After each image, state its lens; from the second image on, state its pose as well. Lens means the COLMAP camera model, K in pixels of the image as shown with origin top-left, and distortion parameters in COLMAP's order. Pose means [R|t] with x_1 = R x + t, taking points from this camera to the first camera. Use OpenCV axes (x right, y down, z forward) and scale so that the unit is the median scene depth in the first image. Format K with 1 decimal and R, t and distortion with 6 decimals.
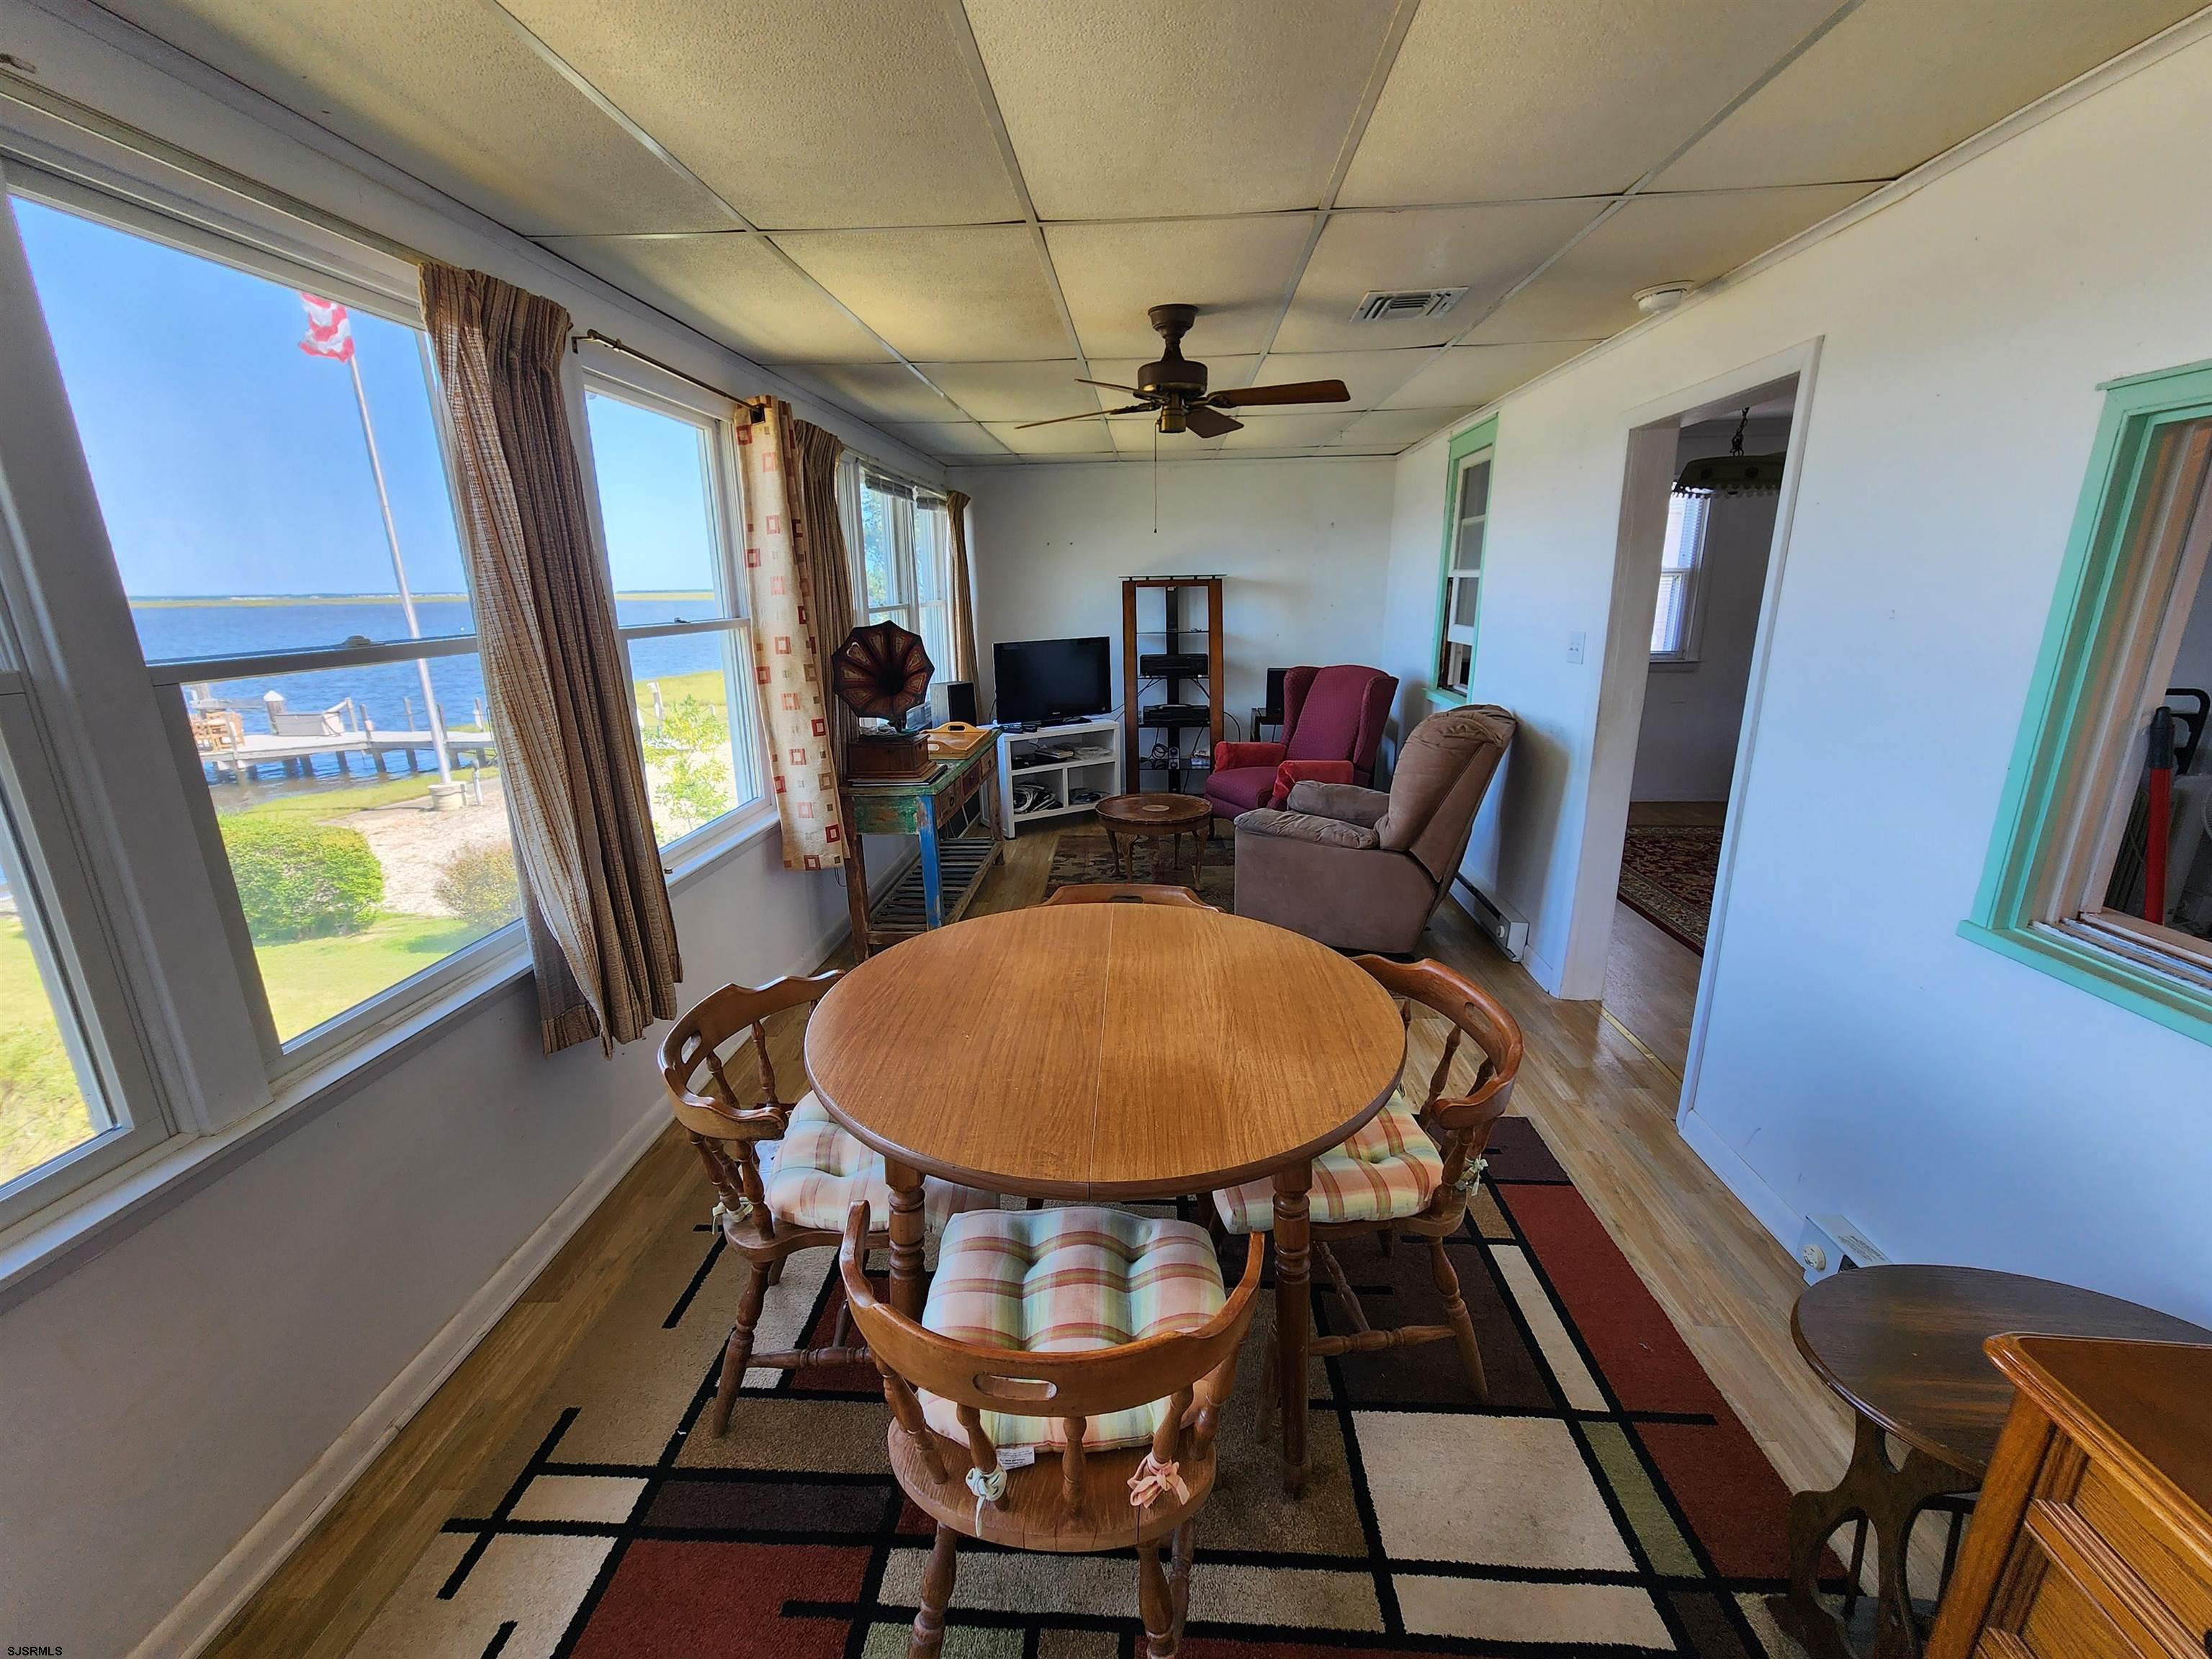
lens RADIAL K [[898.0, 0, 1106.0], [0, 898.0, 829.5], [0, 0, 1]] dist [0.000087, 0.000371]
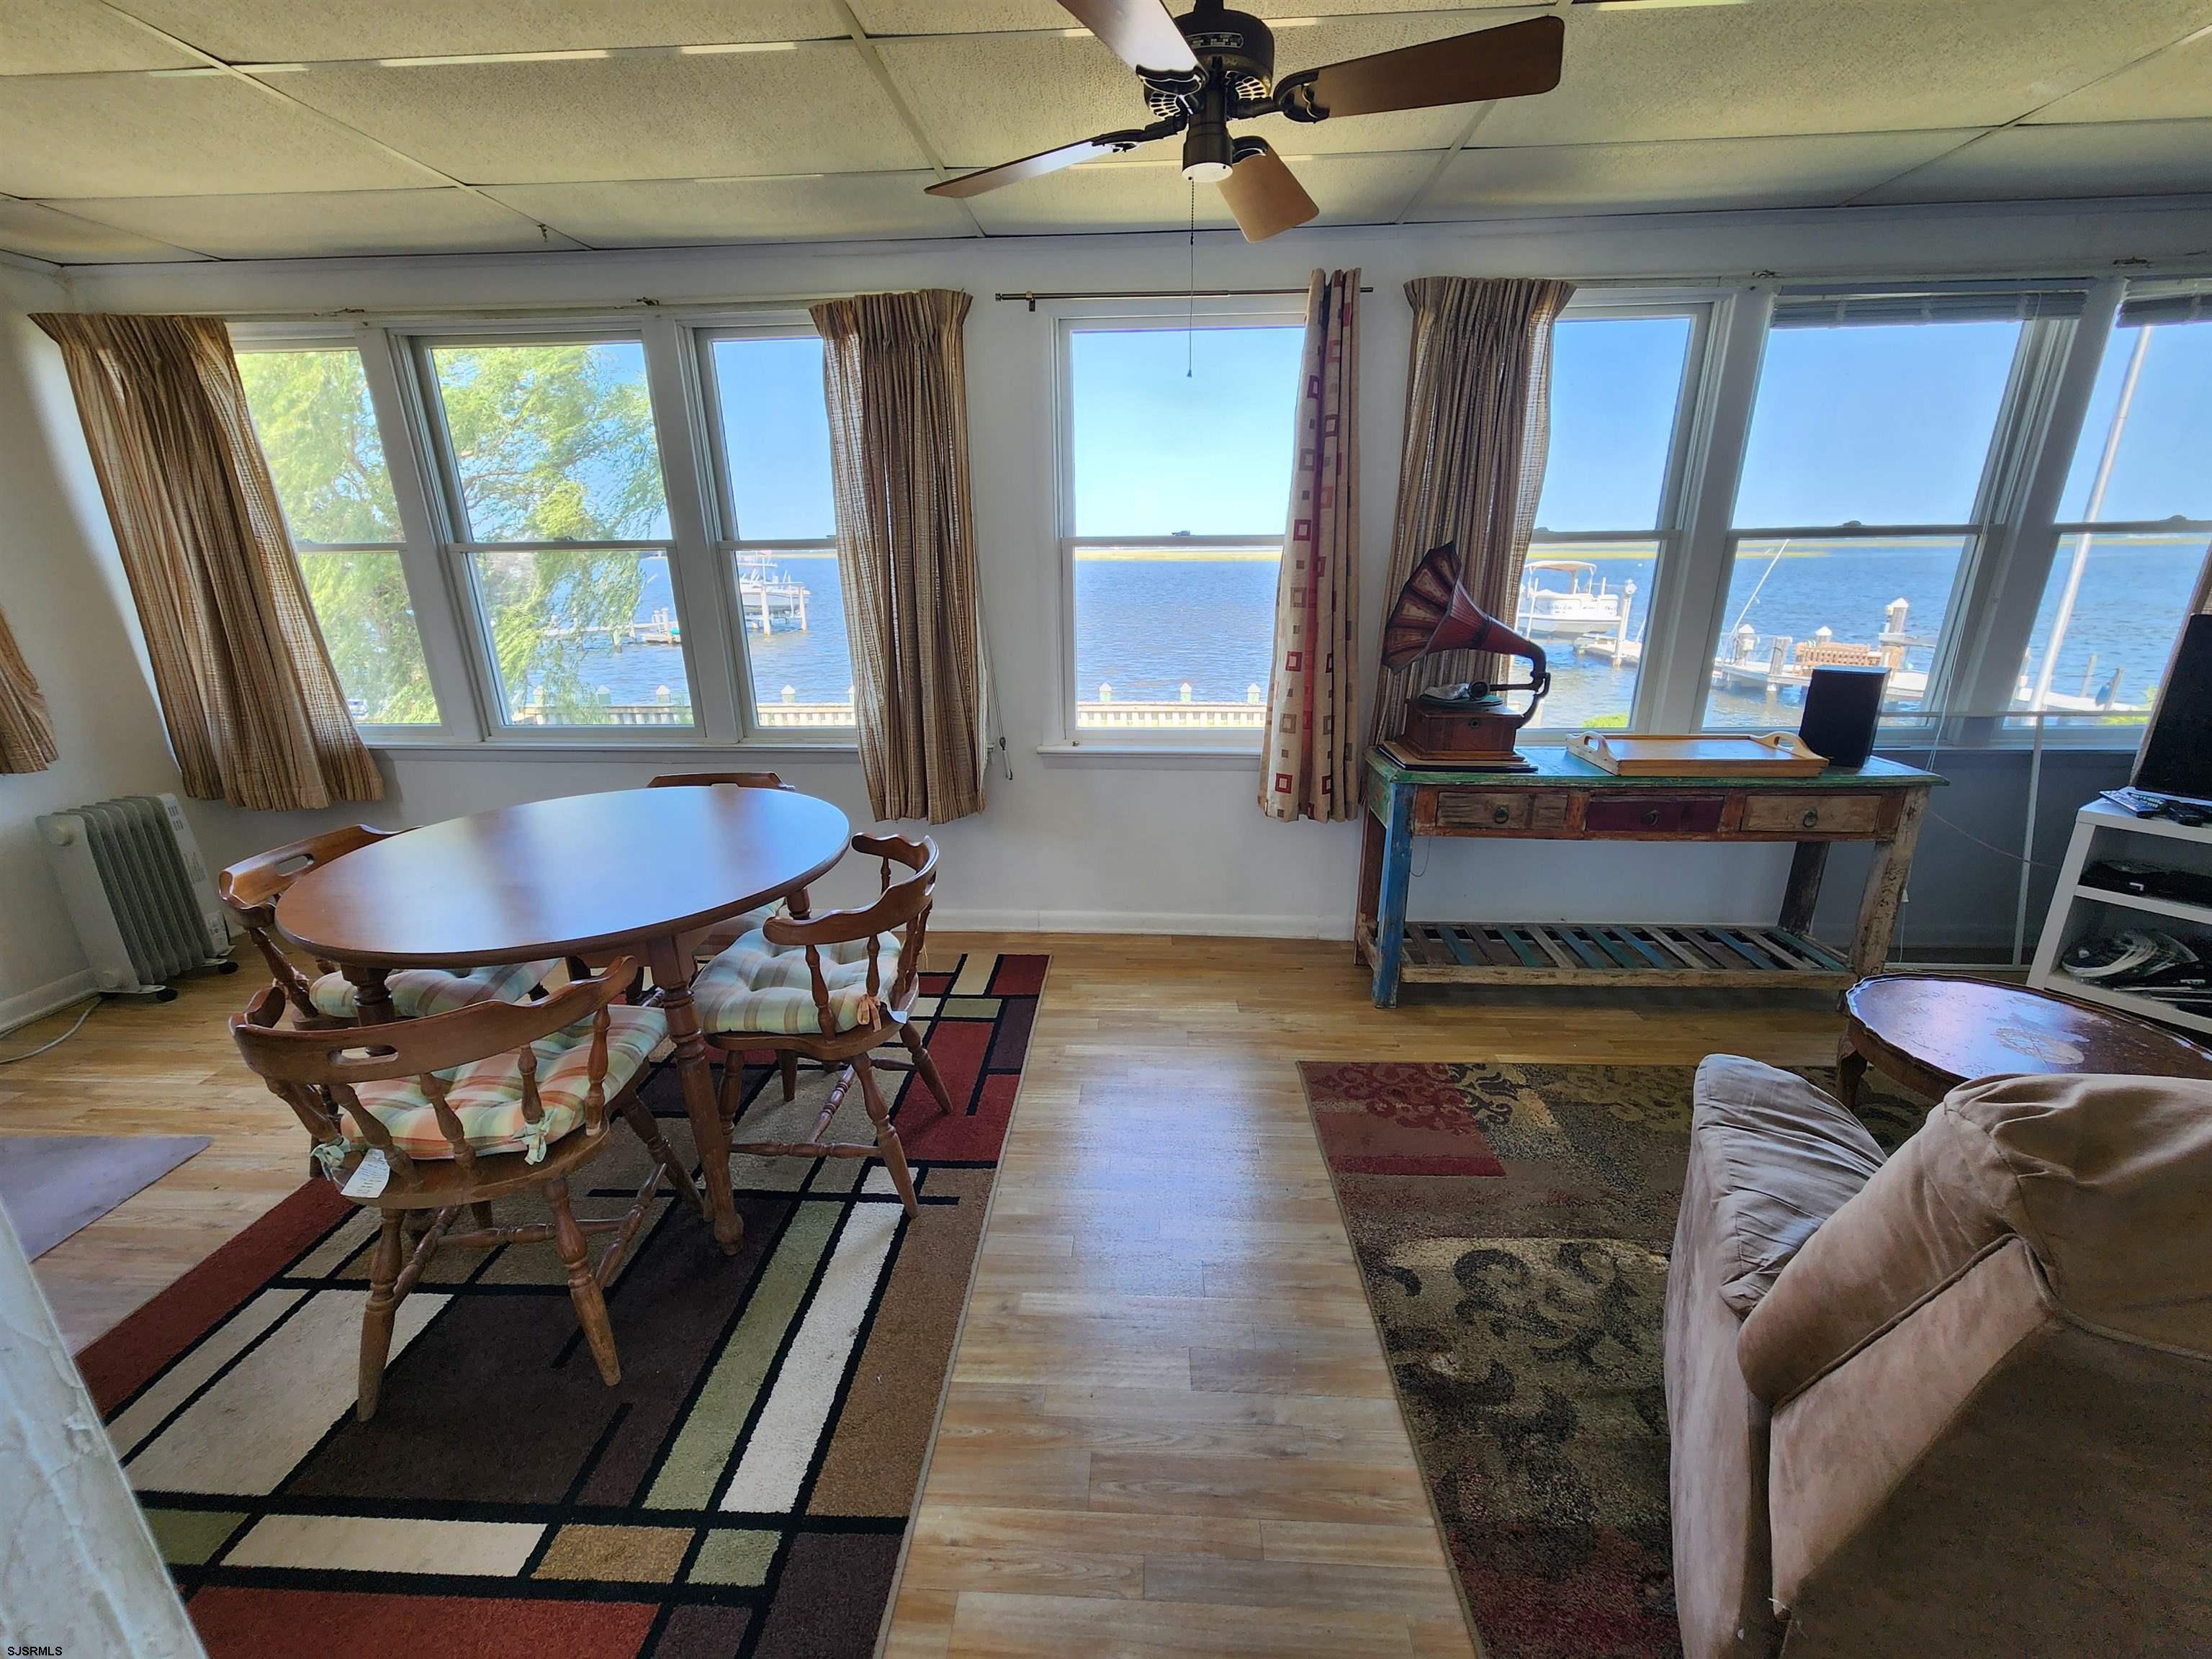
lens RADIAL K [[898.0, 0, 1106.0], [0, 898.0, 829.5], [0, 0, 1]] dist [0.000087, 0.000371]
pose [[0.007397, 0.312651, -0.949839, 1.088755], [-0.251703, 0.919864, 0.300824, -0.346664], [0.967776, 0.236852, 0.085499, 1.503248]]
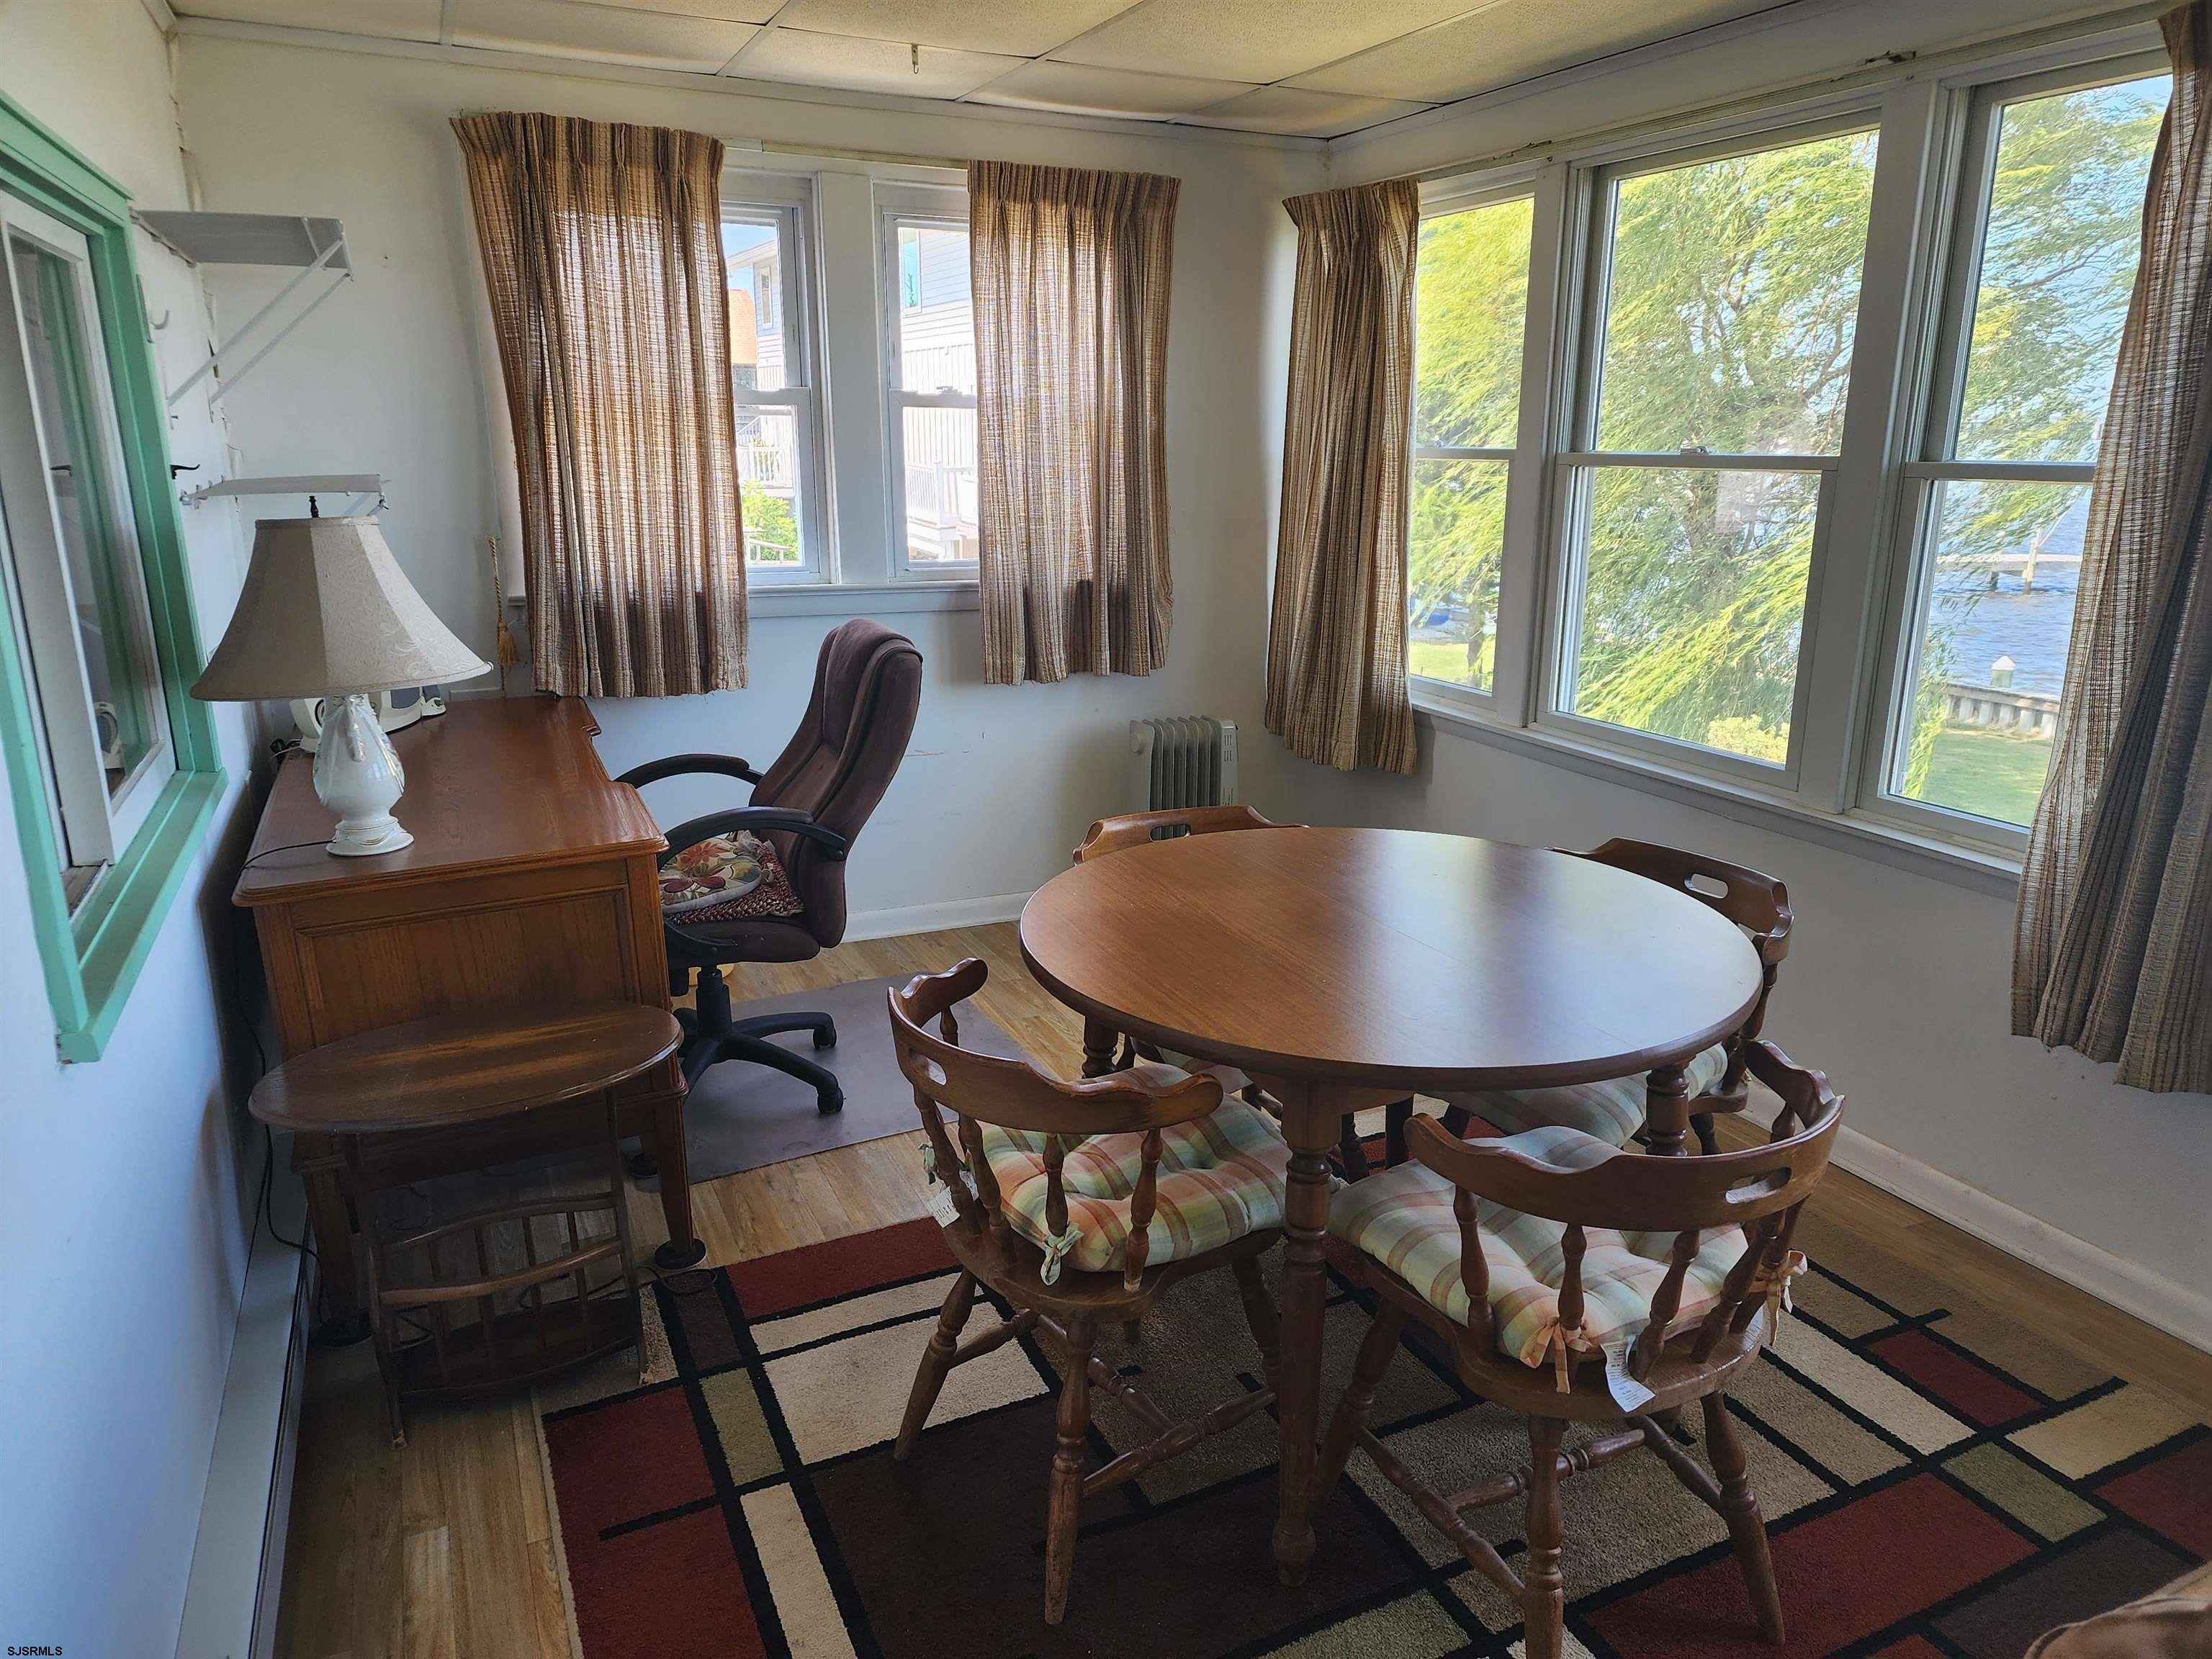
lens RADIAL K [[1479.7, 0, 1158.1], [0, 1479.7, 824.7], [0, 0, 1]] dist [0.098266, -0.093350]
pose [[-0.867694, 0.133392, -0.478866, 0.779855], [-0.129514, 0.869390, 0.476852, -0.491869], [0.479930, 0.475782, -0.737088, 1.817674]]
